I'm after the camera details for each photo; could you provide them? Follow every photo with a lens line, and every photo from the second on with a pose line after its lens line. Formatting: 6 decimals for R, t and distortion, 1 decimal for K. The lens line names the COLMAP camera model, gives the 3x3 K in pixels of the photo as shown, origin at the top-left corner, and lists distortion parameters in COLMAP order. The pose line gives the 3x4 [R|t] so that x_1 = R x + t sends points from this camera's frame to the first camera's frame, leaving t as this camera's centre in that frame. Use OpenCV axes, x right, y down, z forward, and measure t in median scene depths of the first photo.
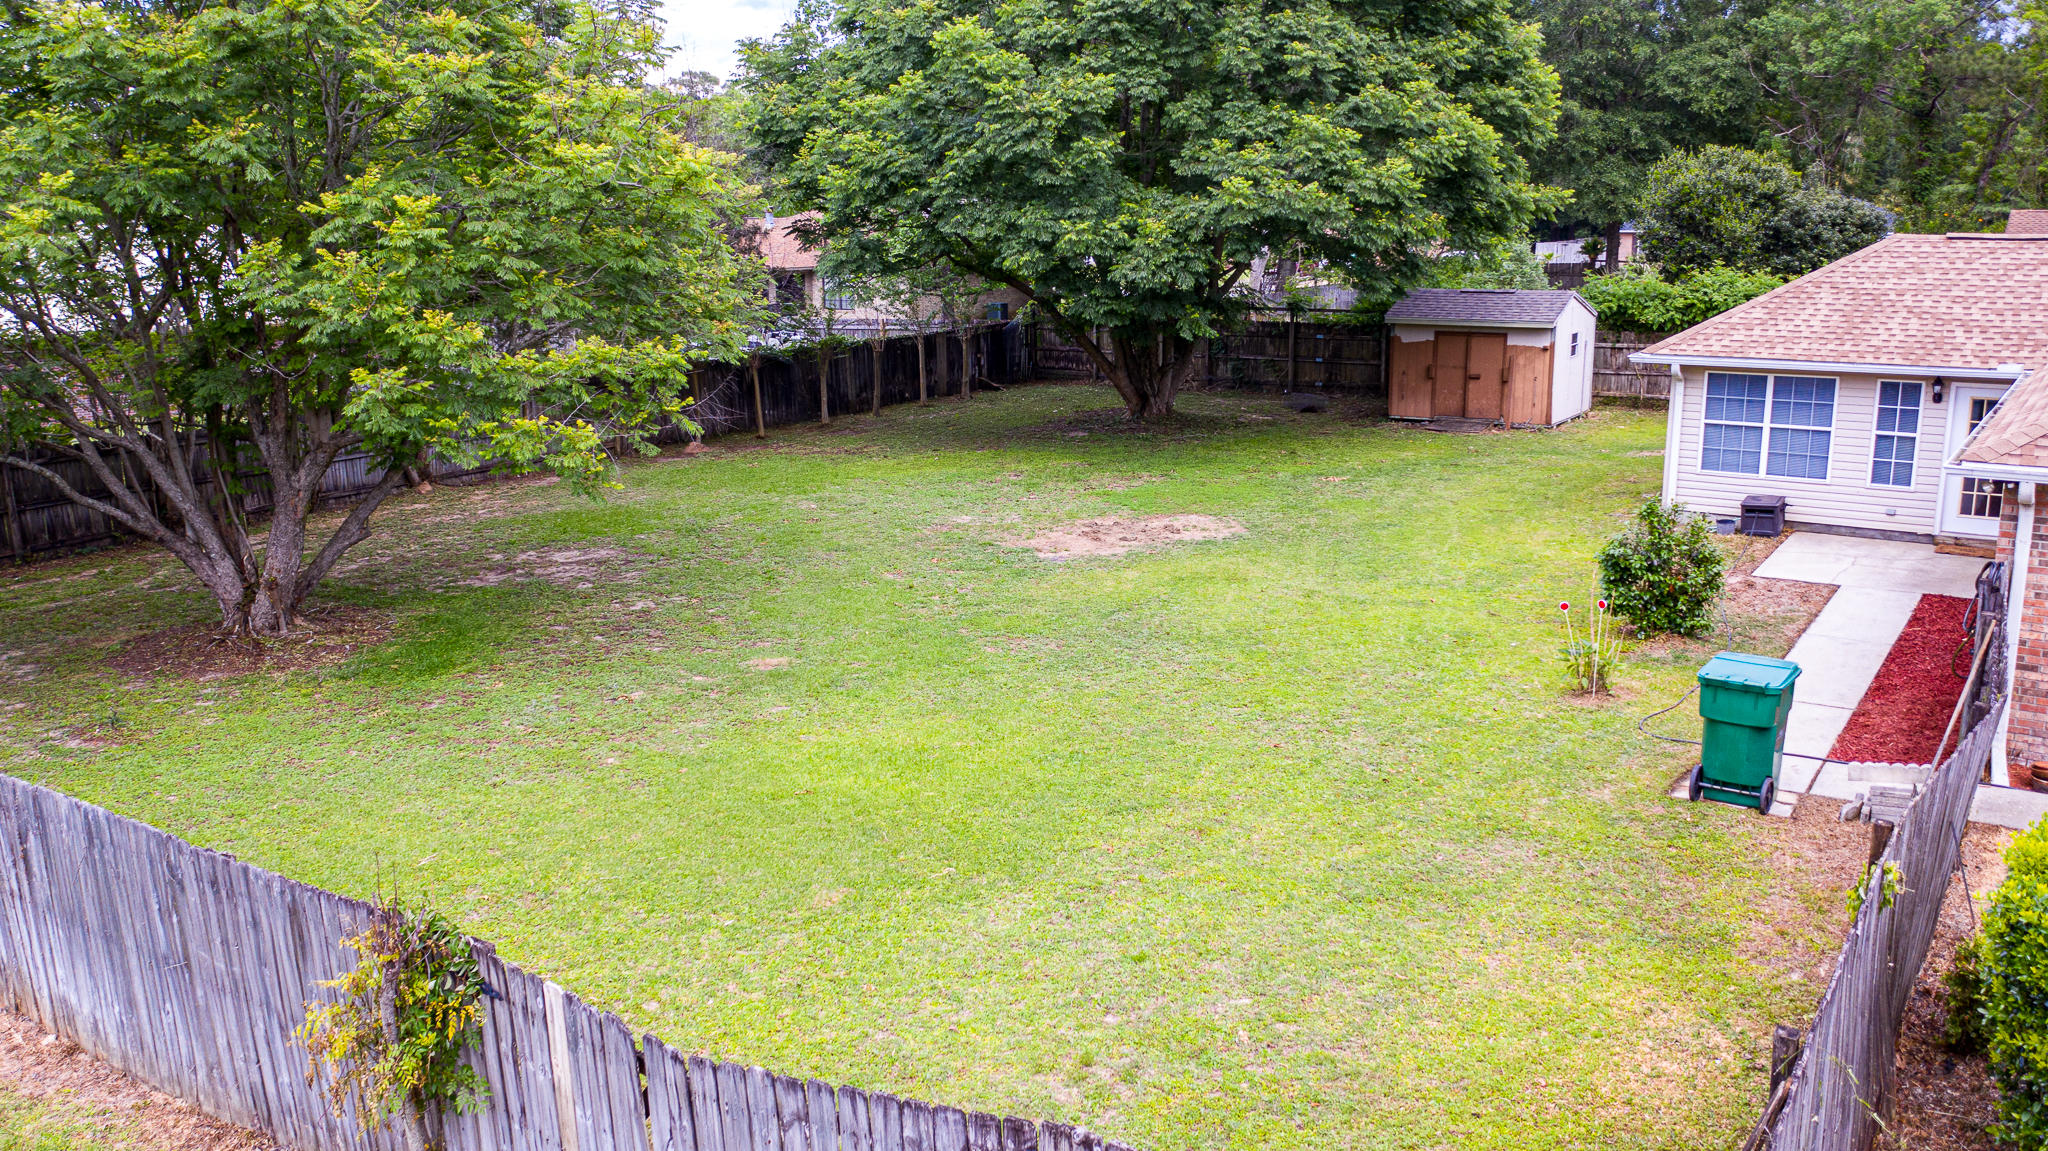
lens RADIAL K [[1615.2, 0, 1028.0], [0, 1615.2, 558.4], [0, 0, 1]] dist [-0.017980, 0.008748]
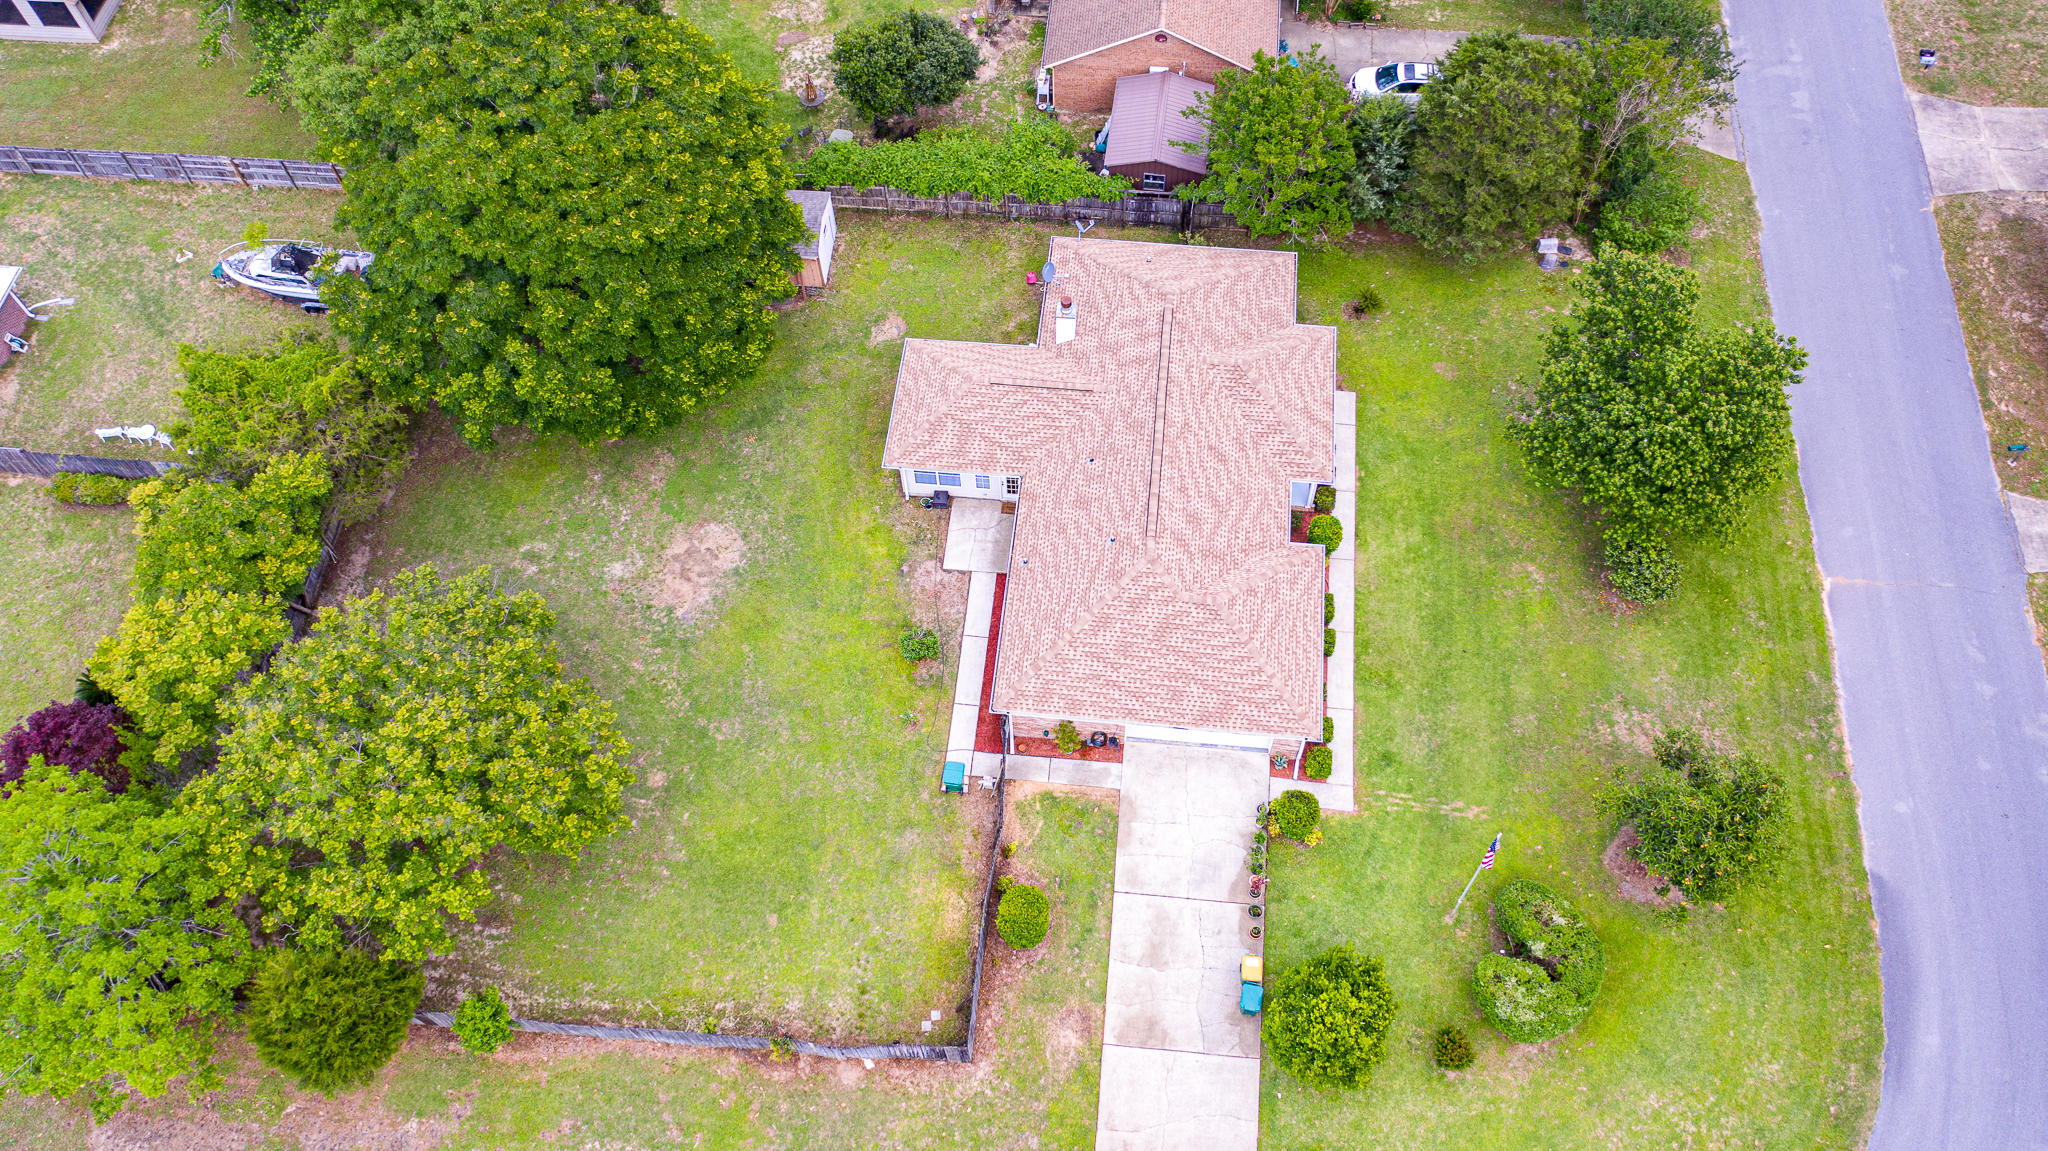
lens RADIAL K [[1615.2, 0, 1027.0], [0, 1615.2, 564.3], [0, 0, 1]] dist [-0.017980, 0.008748]
pose [[0.876925, -0.418311, 0.236684, -0.081702], [0.117078, 0.663530, 0.738932, -1.910726], [-0.466150, -0.620278, 0.630841, -0.784975]]
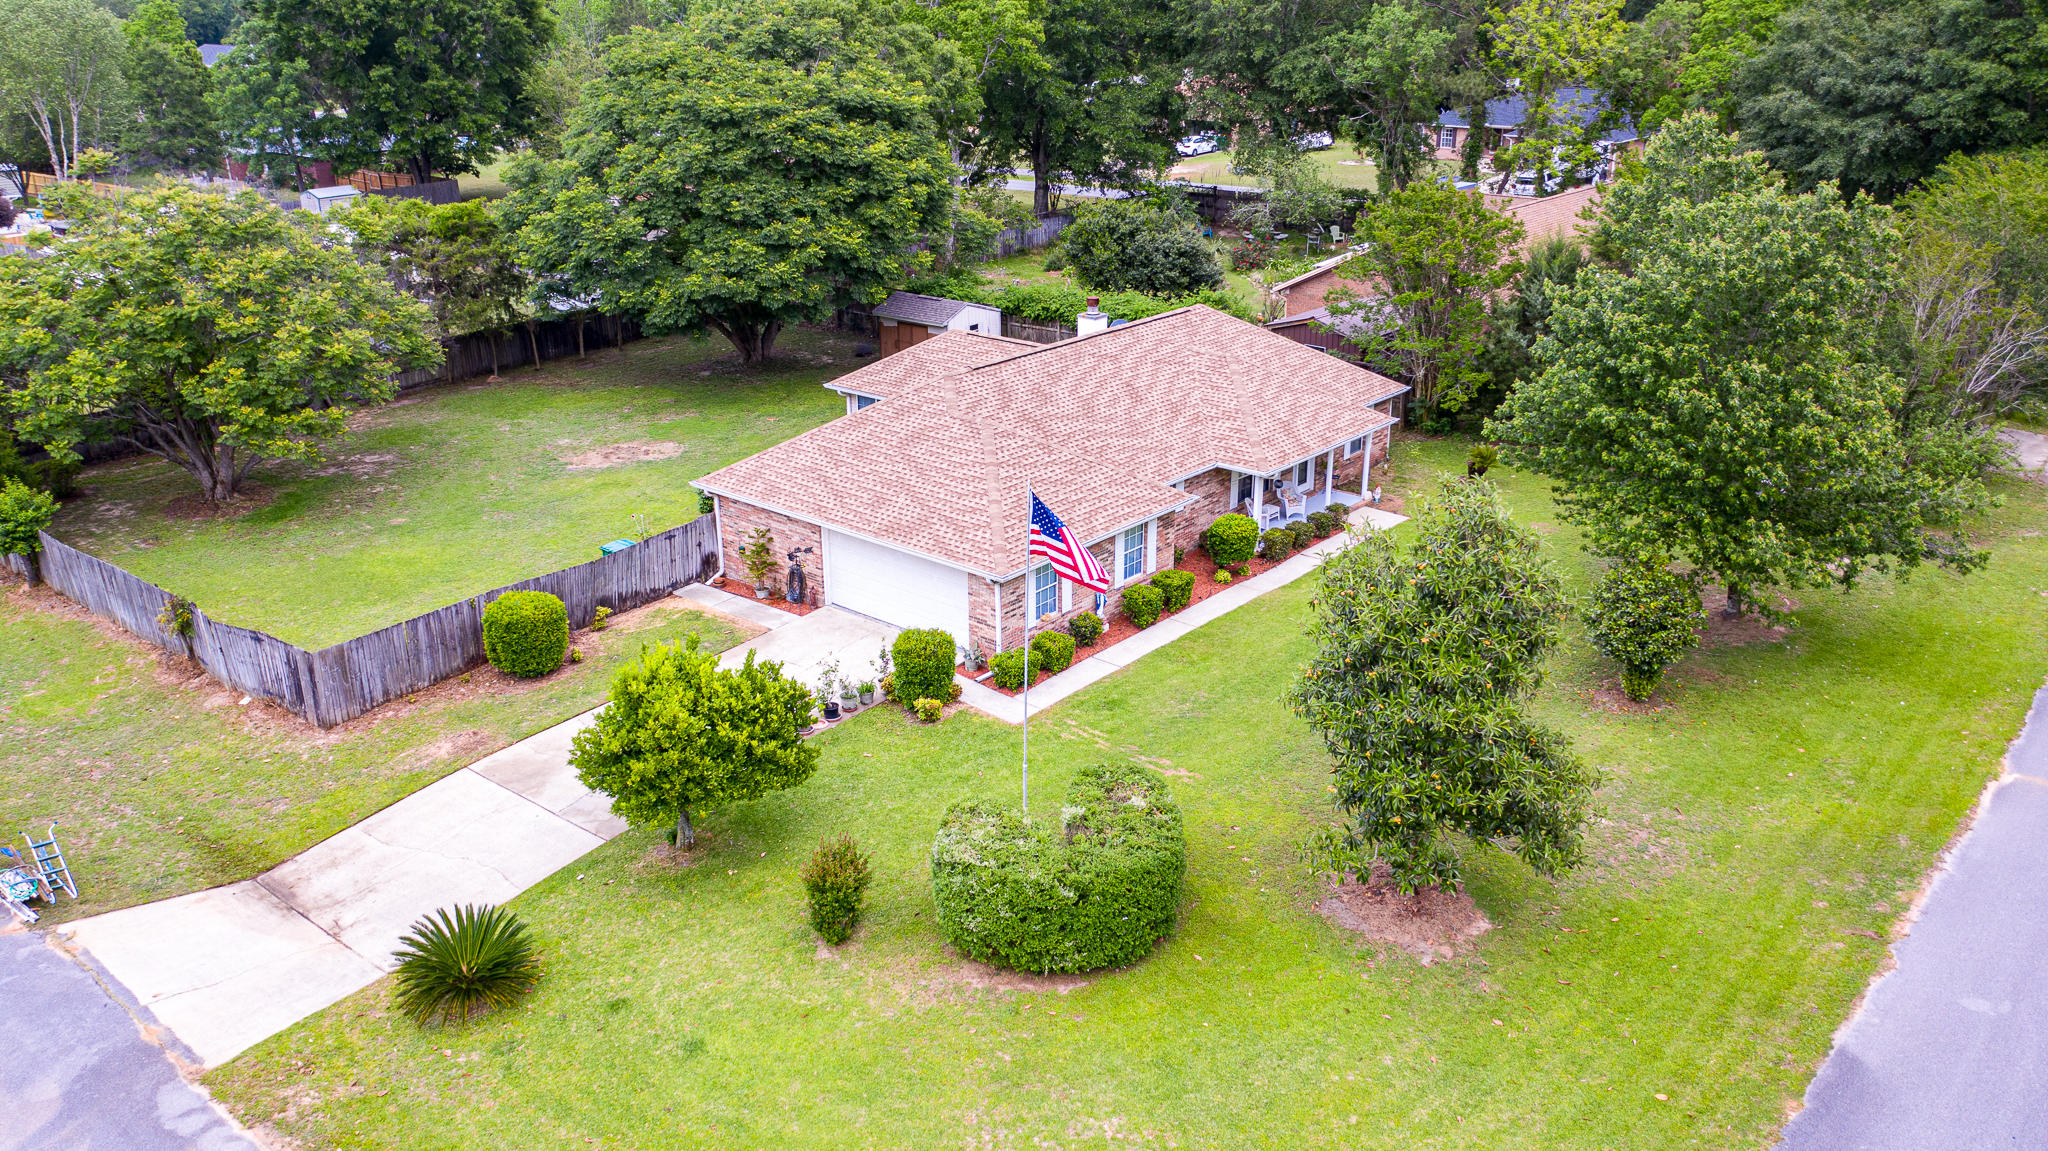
lens RADIAL K [[1615.2, 0, 1024.6], [0, 1615.2, 558.4], [0, 0, 1]] dist [-0.017980, 0.008748]
pose [[0.994920, 0.035476, -0.094216, 0.900210], [-0.021713, 0.989443, 0.143283, -0.222465], [0.098304, -0.140510, 0.985187, -1.213386]]
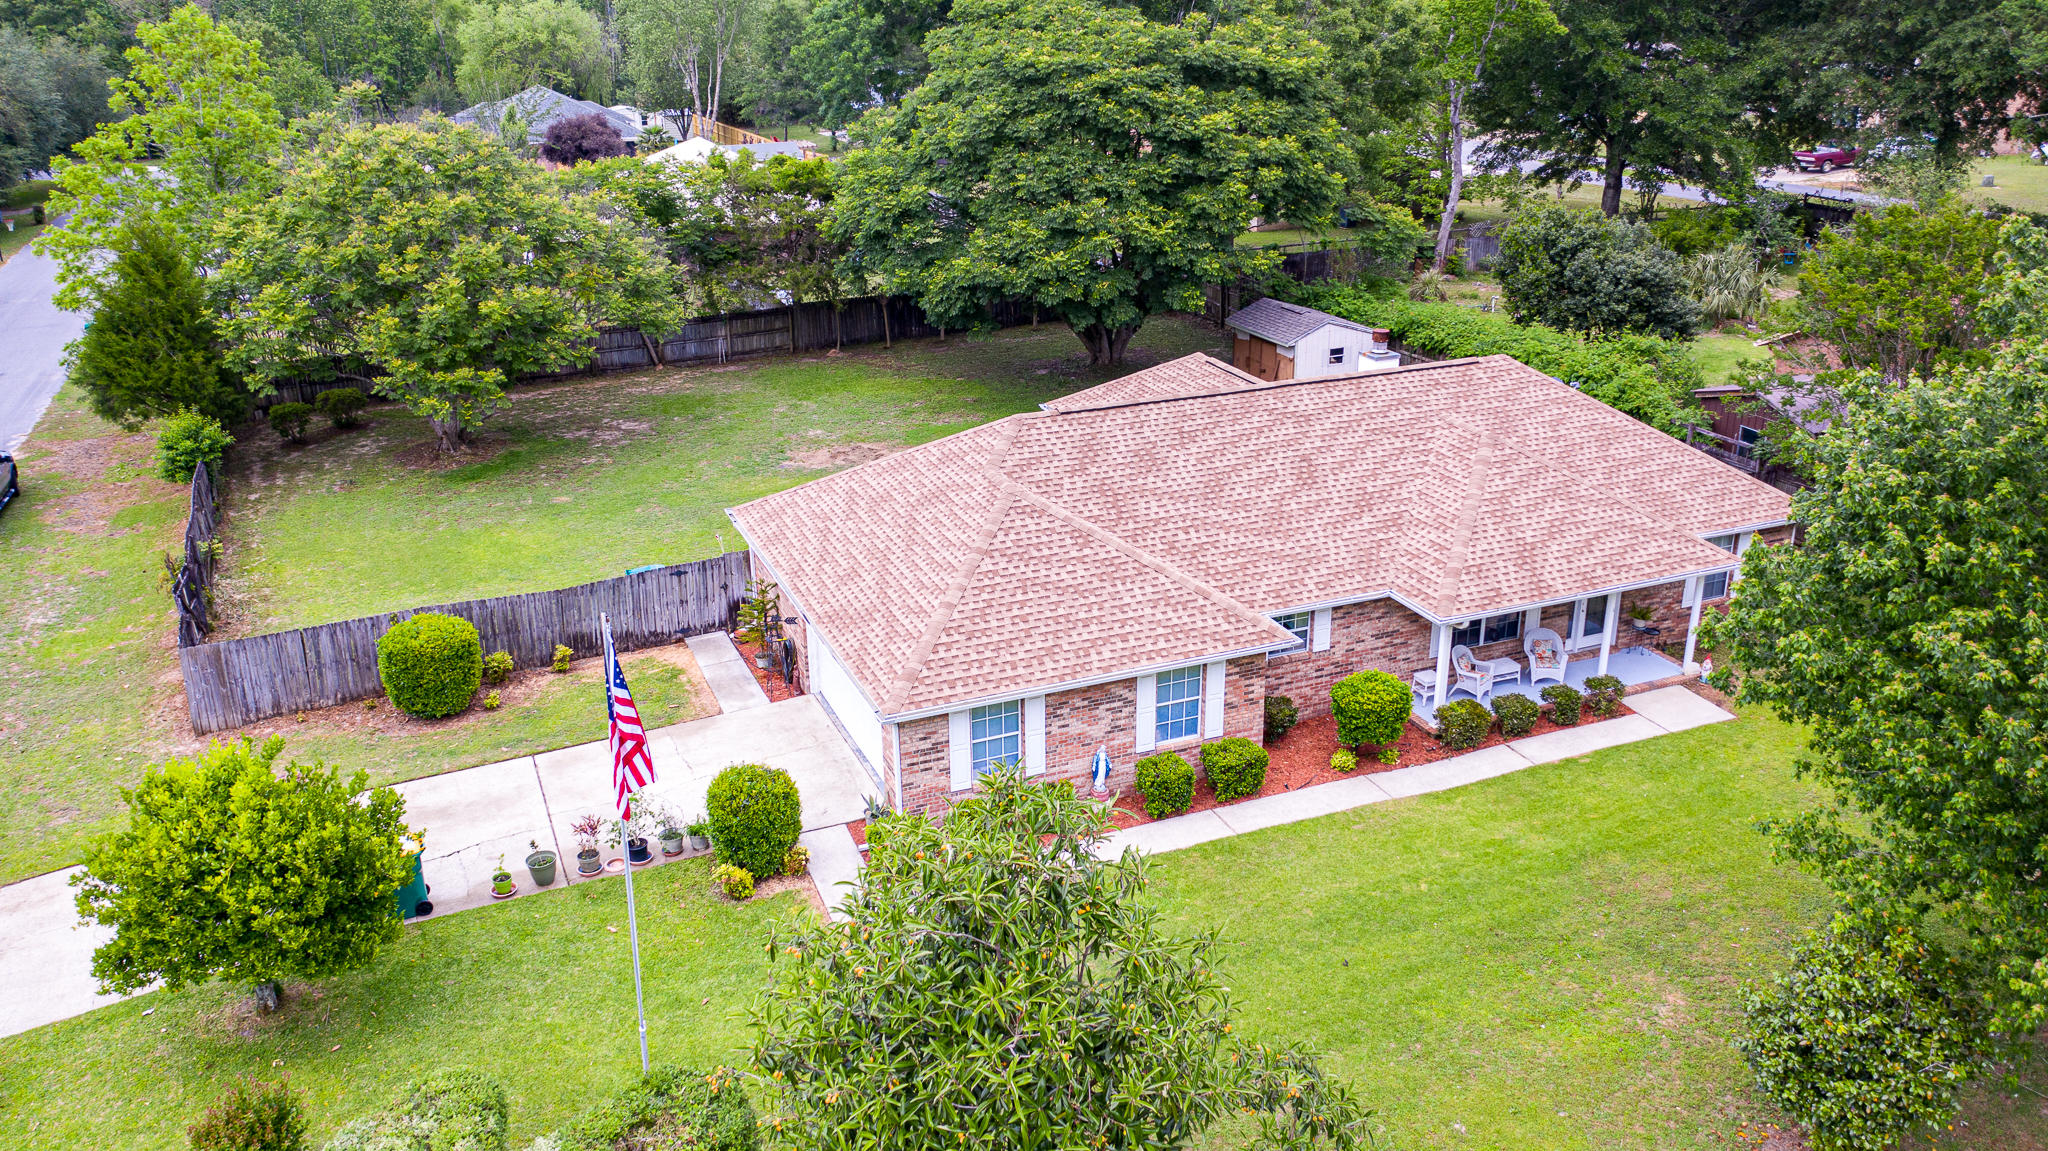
lens RADIAL K [[1615.2, 0, 1029.2], [0, 1615.2, 559.5], [0, 0, 1]] dist [-0.017980, 0.008748]
pose [[0.842829, 0.188468, -0.504102, 1.350821], [-0.108738, 0.976994, 0.183463, -0.297461], [0.527082, -0.099812, 0.843933, -0.541475]]
